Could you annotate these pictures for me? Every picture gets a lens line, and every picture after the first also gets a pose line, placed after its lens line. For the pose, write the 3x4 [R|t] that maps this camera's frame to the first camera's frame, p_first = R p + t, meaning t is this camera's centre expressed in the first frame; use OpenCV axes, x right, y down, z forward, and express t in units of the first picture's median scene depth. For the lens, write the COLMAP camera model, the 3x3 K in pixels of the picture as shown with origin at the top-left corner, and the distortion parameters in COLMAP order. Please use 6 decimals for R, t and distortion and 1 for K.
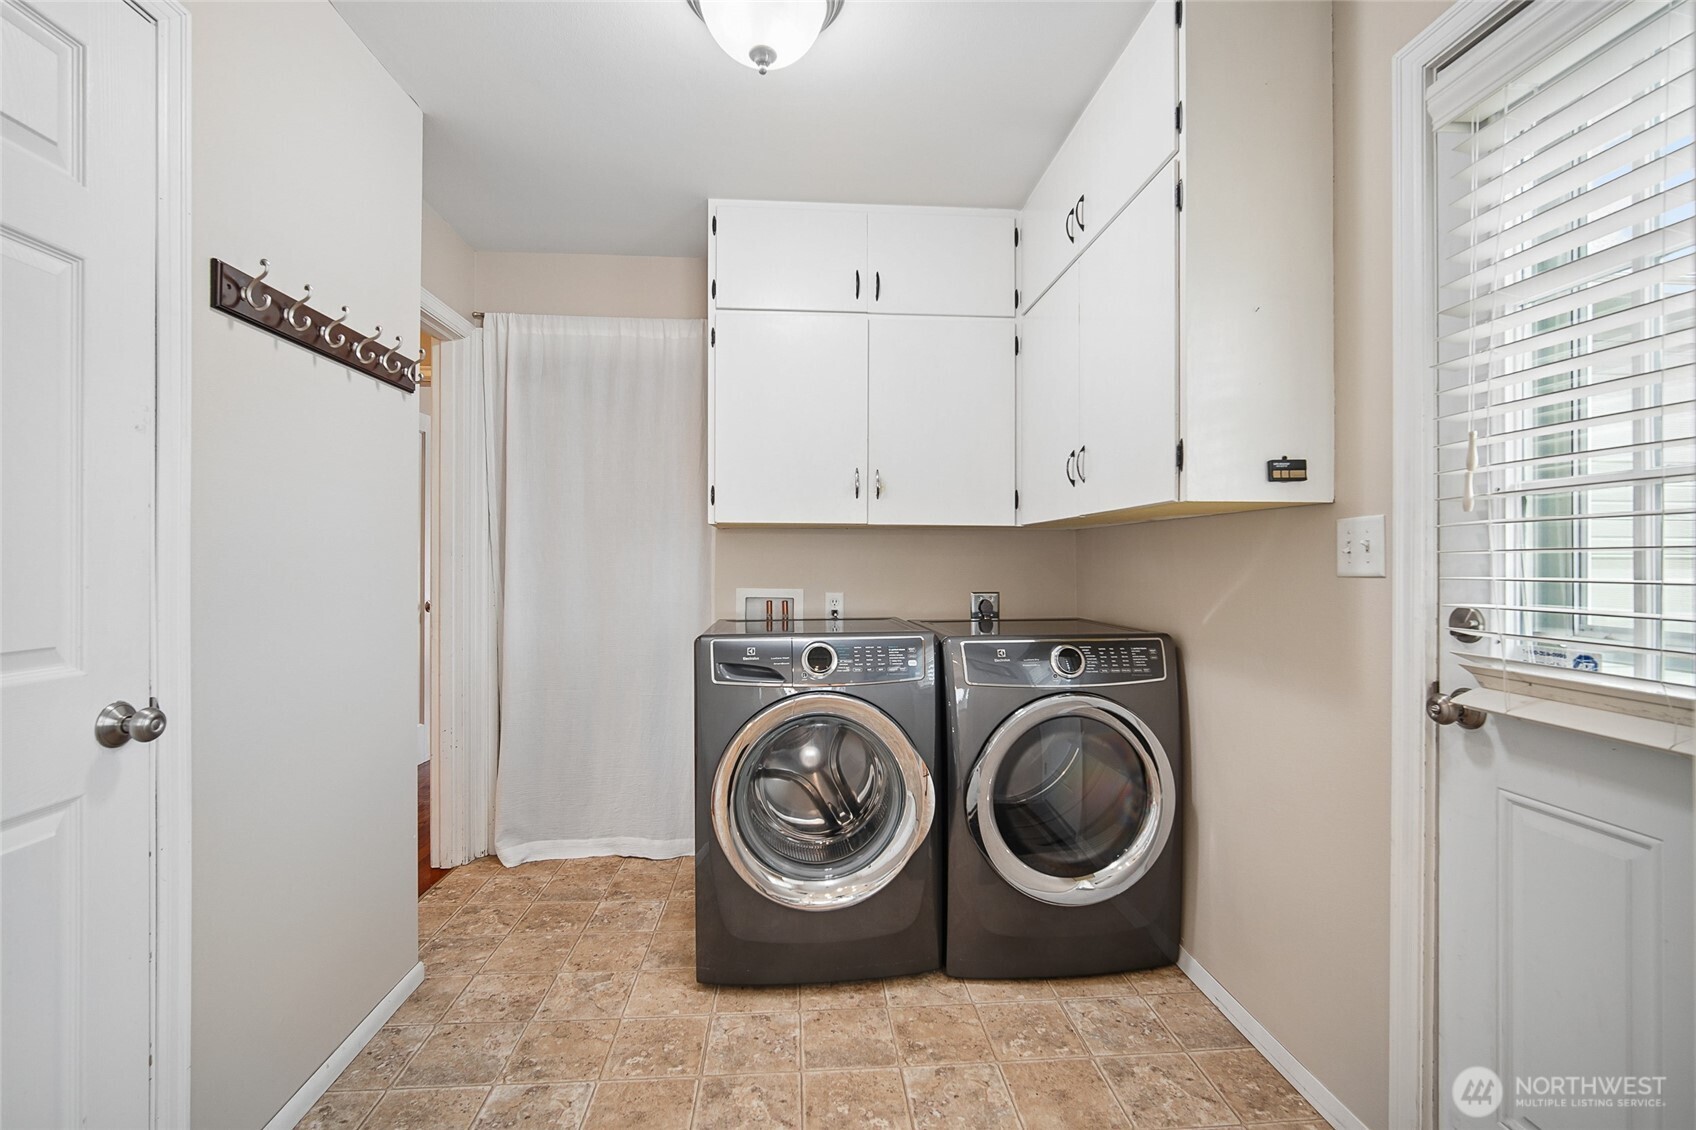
lens RADIAL K [[733.2, 0, 847.1], [0, 733.2, 559.8], [0, 0, 1]] dist [-0.013312, 0.004912]
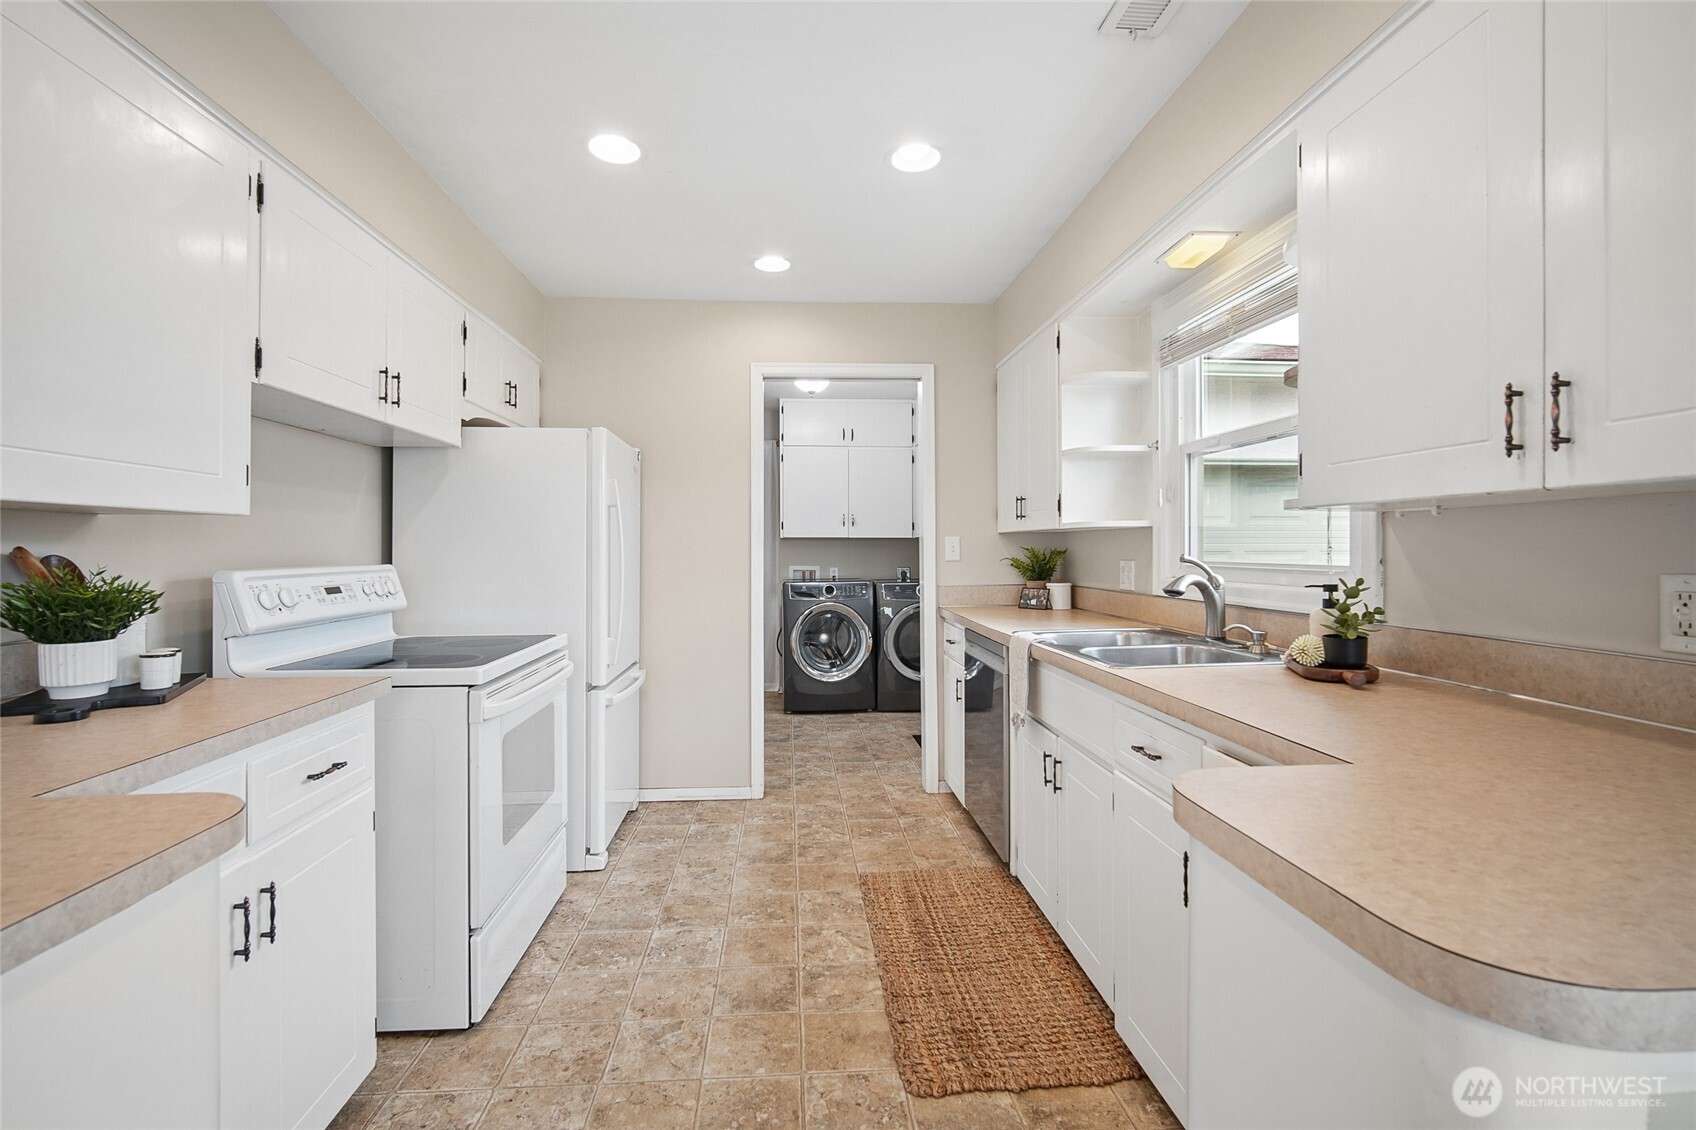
lens RADIAL K [[744.6, 0, 842.1], [0, 744.6, 548.5], [0, 0, 1]] dist [-0.006845, 0.000235]
pose [[0.999991, -0.004181, -0.000454, 0.010824], [0.004182, 0.999990, 0.001288, -0.020475], [0.000448, -0.001290, 0.999999, -1.691965]]
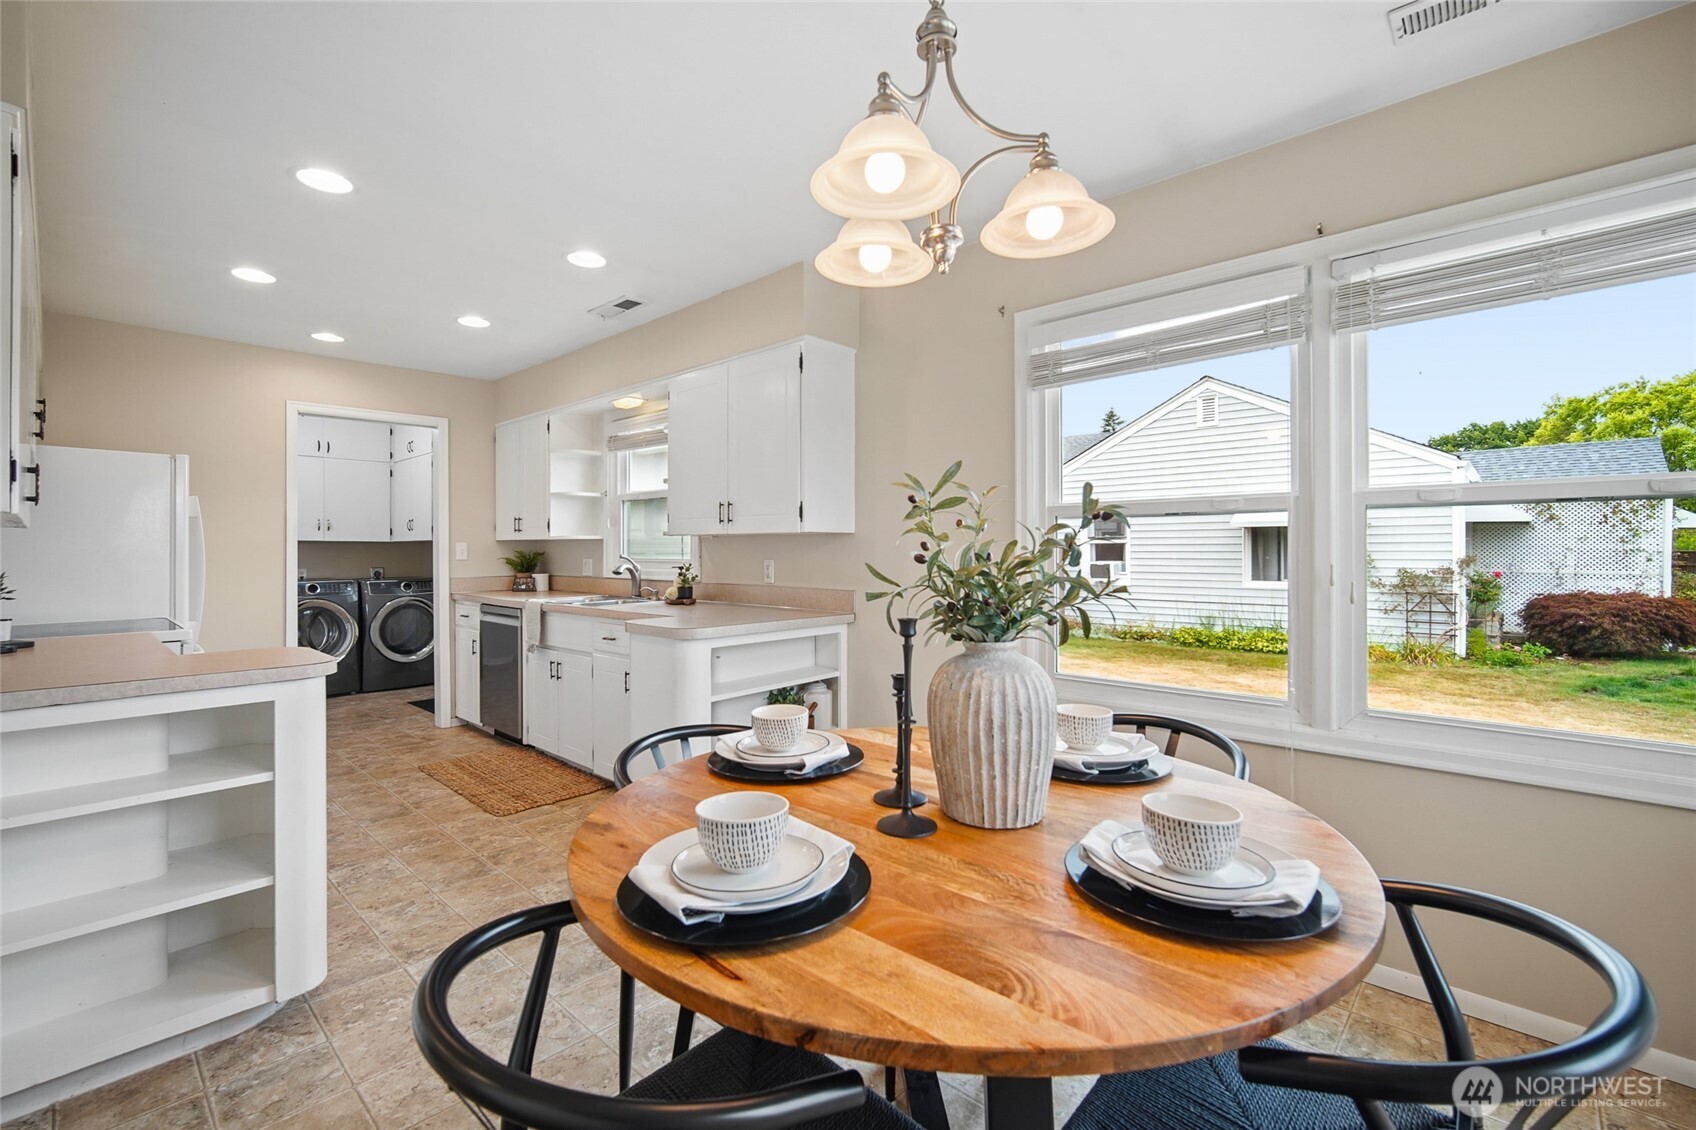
lens RADIAL K [[746.8, 0, 847.8], [0, 746.8, 548.0], [0, 0, 1]] dist [-0.007435, -0.000514]
pose [[0.736052, -0.000392, 0.676925, -0.472928], [0.001109, 0.999999, -0.000627, -0.024826], [-0.676924, 0.001212, 0.736052, -2.643536]]
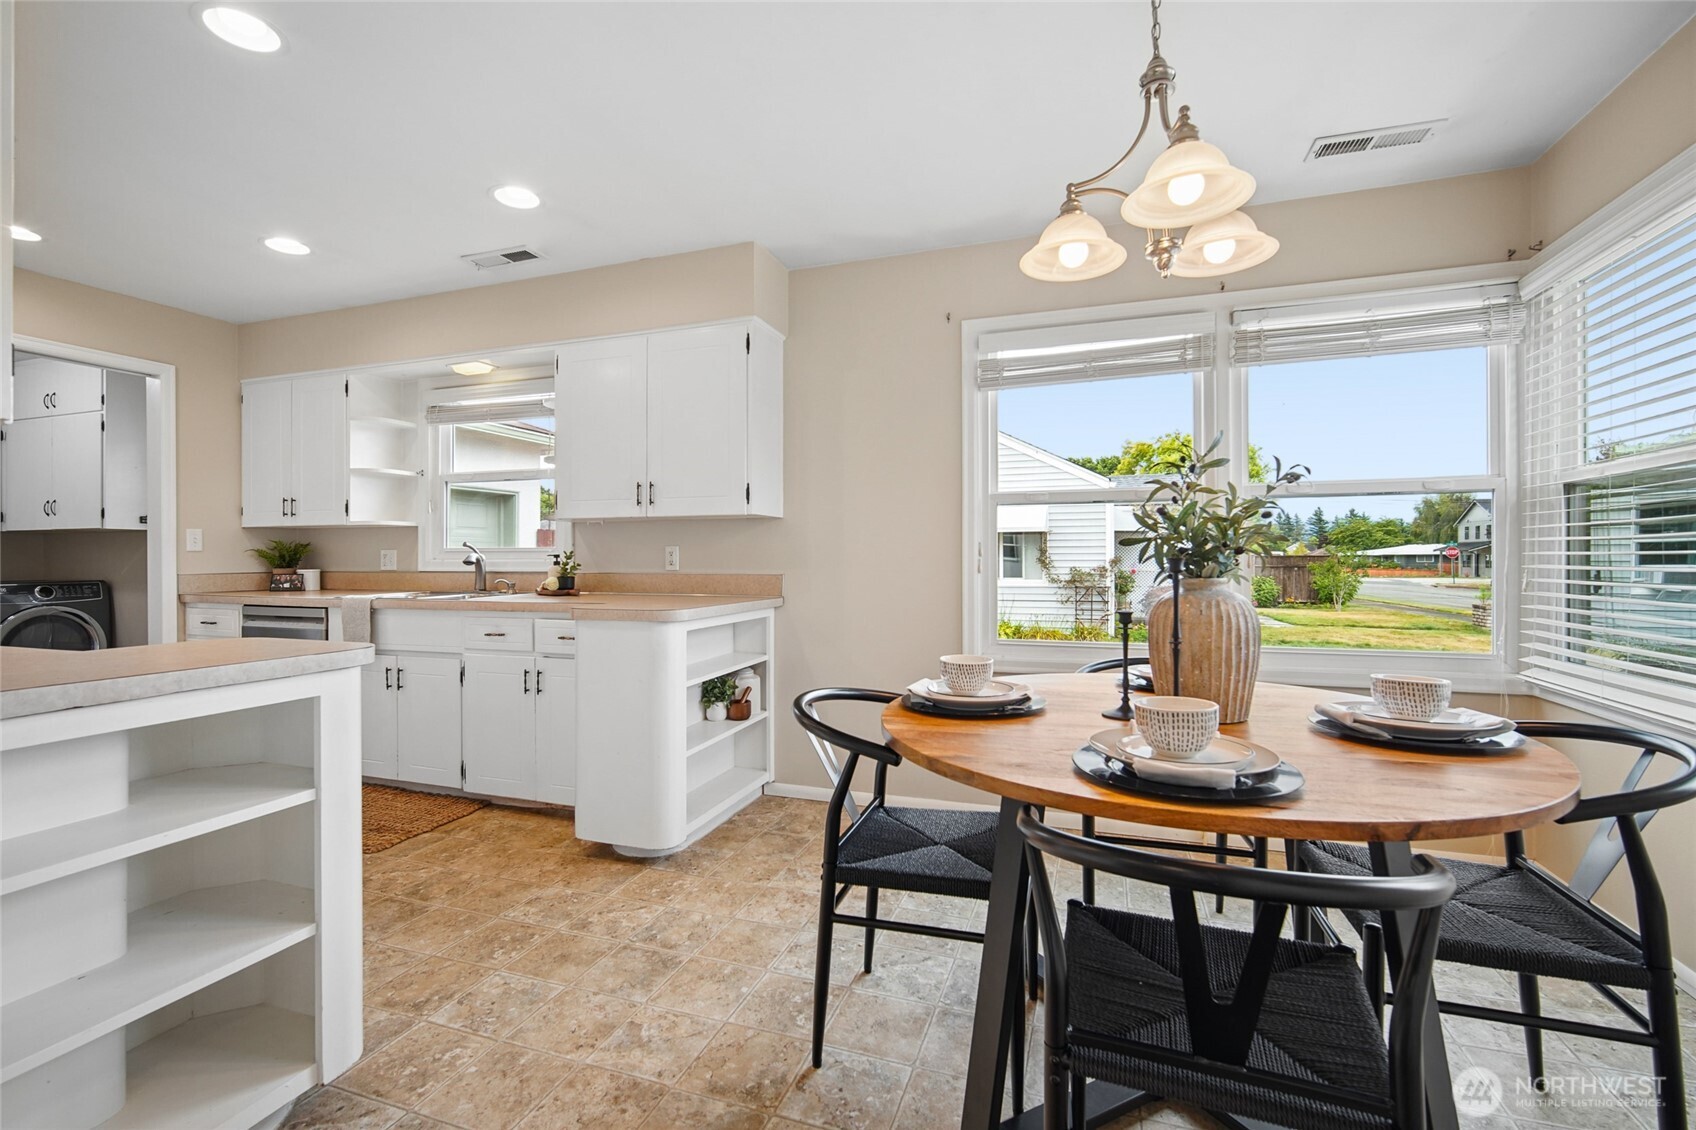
lens RADIAL K [[746.1, 0, 848.1], [0, 746.1, 557.8], [0, 0, 1]] dist [-0.013111, 0.005429]
pose [[0.399174, -0.000754, 0.916875, -0.821857], [0.000767, 1.000000, 0.000488, 0.030197], [-0.916875, 0.000508, 0.399175, -2.236376]]
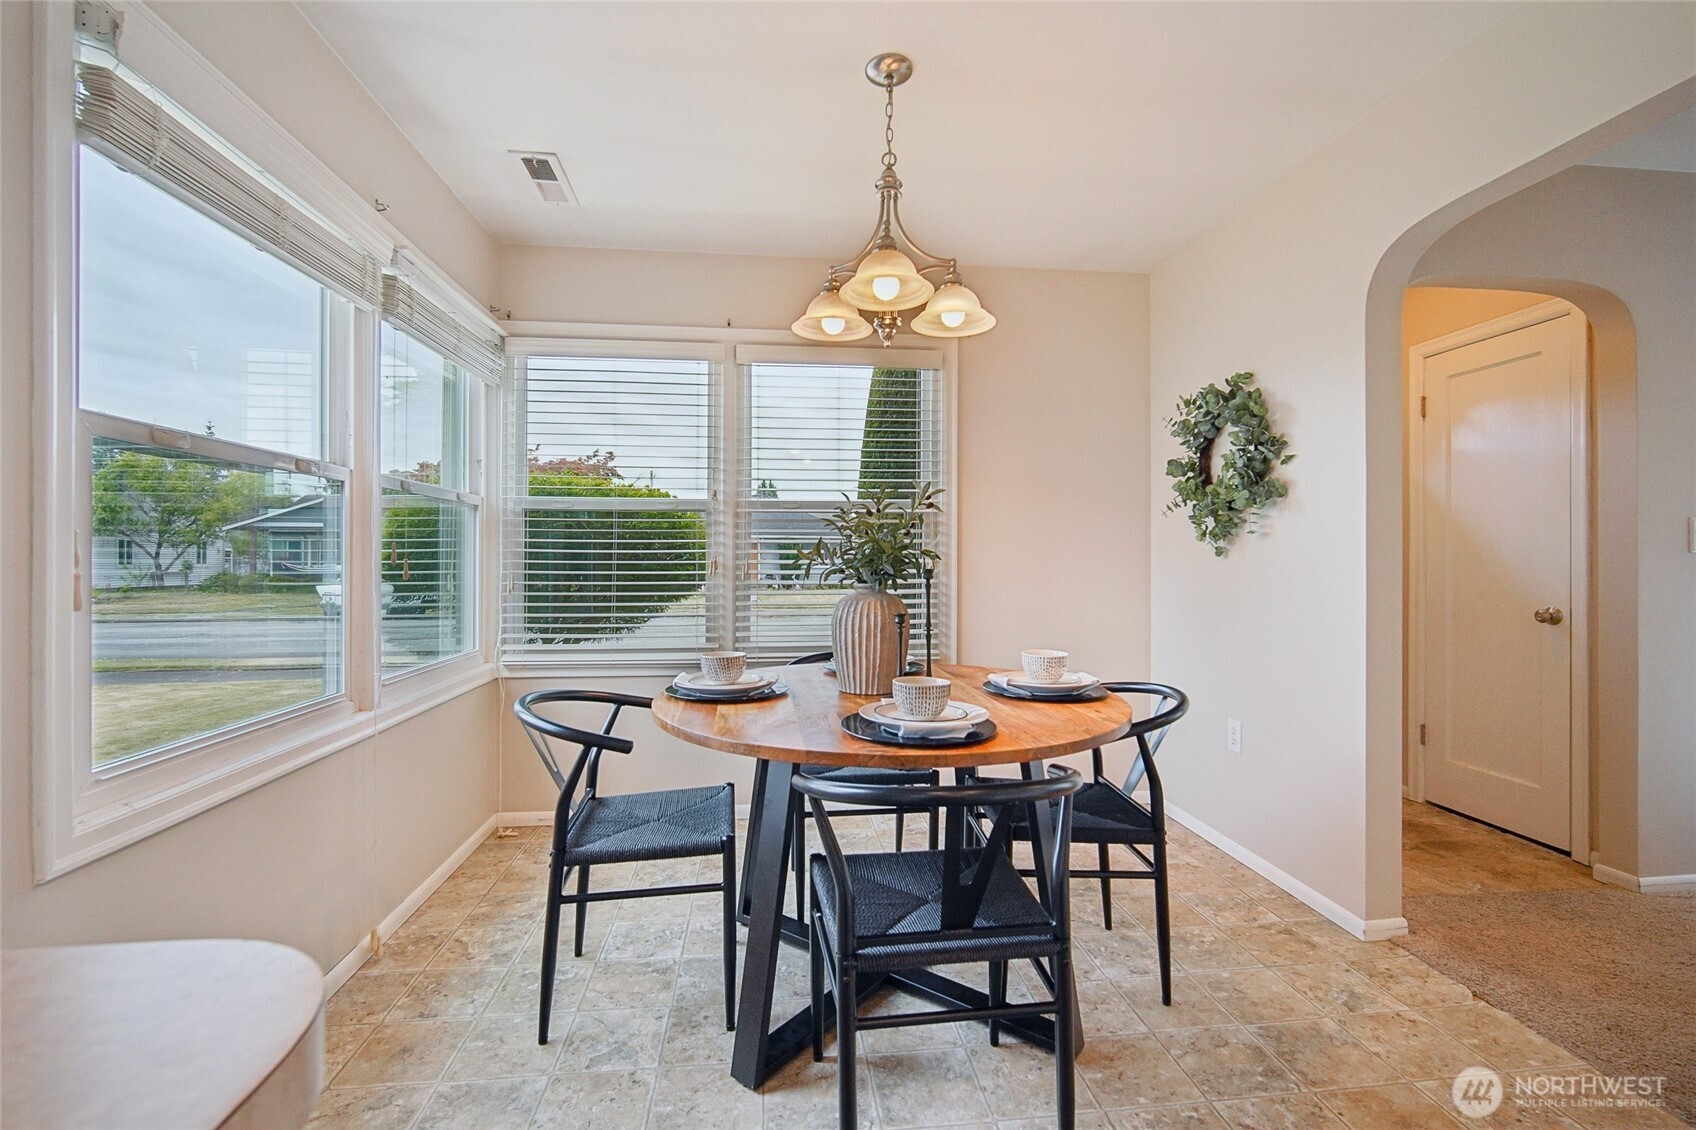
lens RADIAL K [[733.2, 0, 847.1], [0, 733.2, 559.8], [0, 0, 1]] dist [-0.013312, 0.004912]
pose [[-0.999456, 0.000471, -0.032972, 0.101475], [0.000594, 0.999993, -0.003733, 0.018419], [0.032970, -0.003750, -0.999449, -1.234192]]
